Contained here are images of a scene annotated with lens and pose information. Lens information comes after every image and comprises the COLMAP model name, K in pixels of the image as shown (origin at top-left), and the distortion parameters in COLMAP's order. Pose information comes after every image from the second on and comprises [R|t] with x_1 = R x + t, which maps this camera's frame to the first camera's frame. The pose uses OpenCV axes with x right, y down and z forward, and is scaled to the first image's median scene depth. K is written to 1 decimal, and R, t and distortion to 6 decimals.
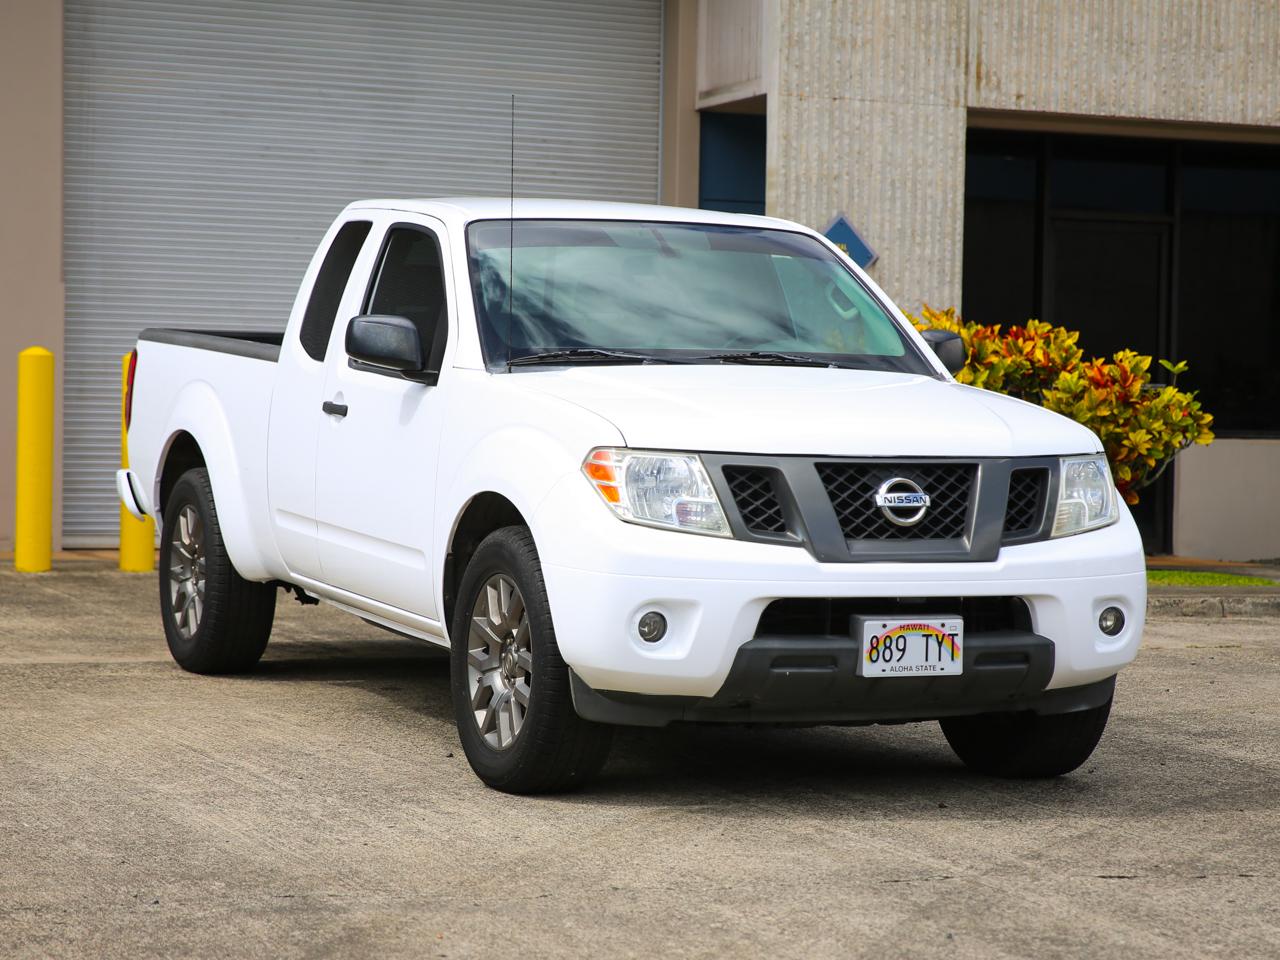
lens RADIAL K [[2644.0, 0, 596.4], [0, 2644.0, 511.0], [0, 0, 1]] dist [0.088033, 0.000000]
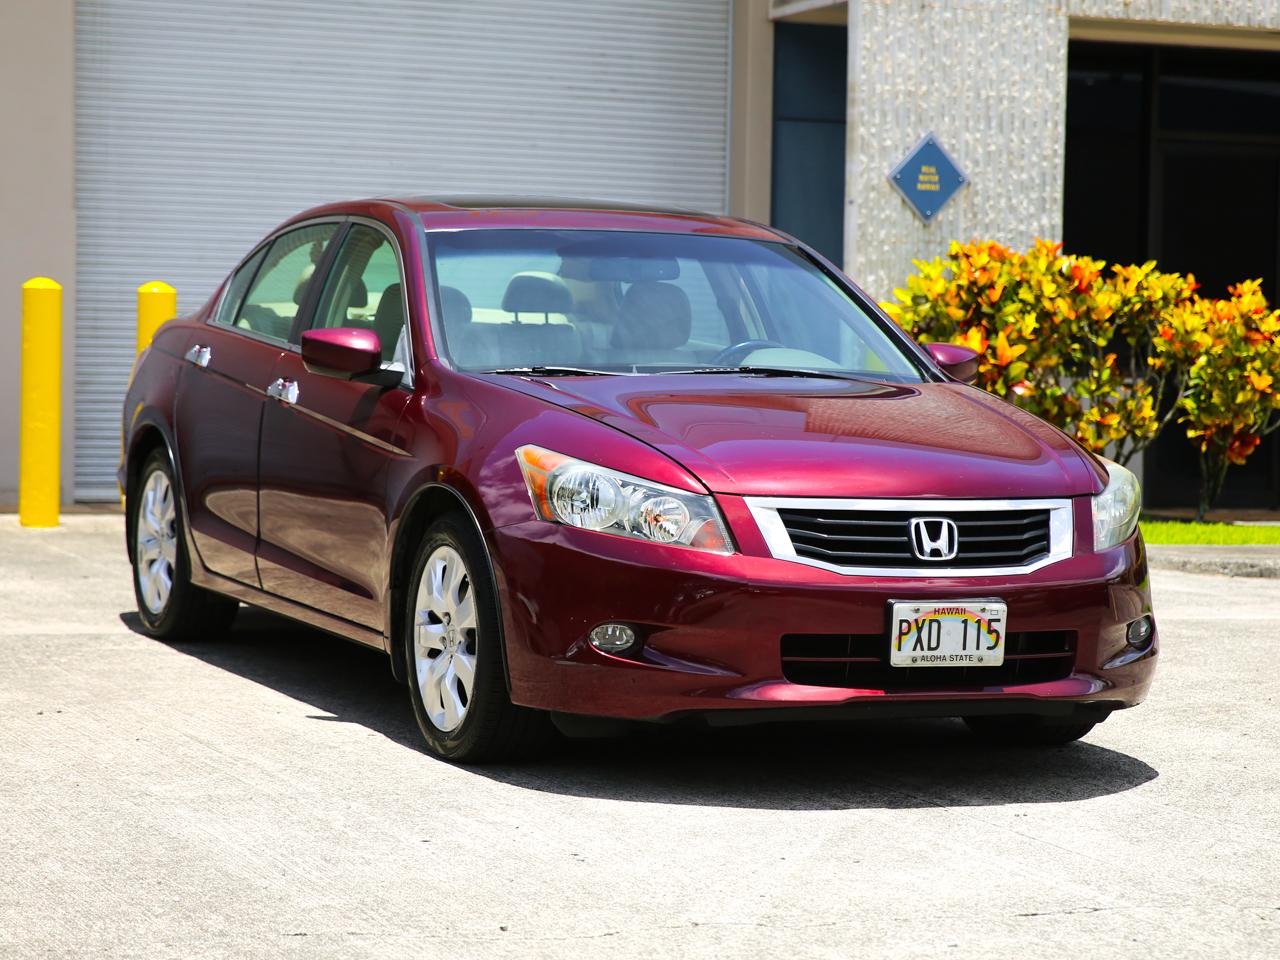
lens RADIAL K [[2644.0, 0, 603.4], [0, 2644.0, 521.5], [0, 0, 1]] dist [0.088033, 0.000000]
pose [[0.999851, 0.001870, -0.017136, -0.006662], [-0.001447, 0.999695, 0.024652, -0.003012], [0.017177, -0.024623, 0.999549, 0.156995]]
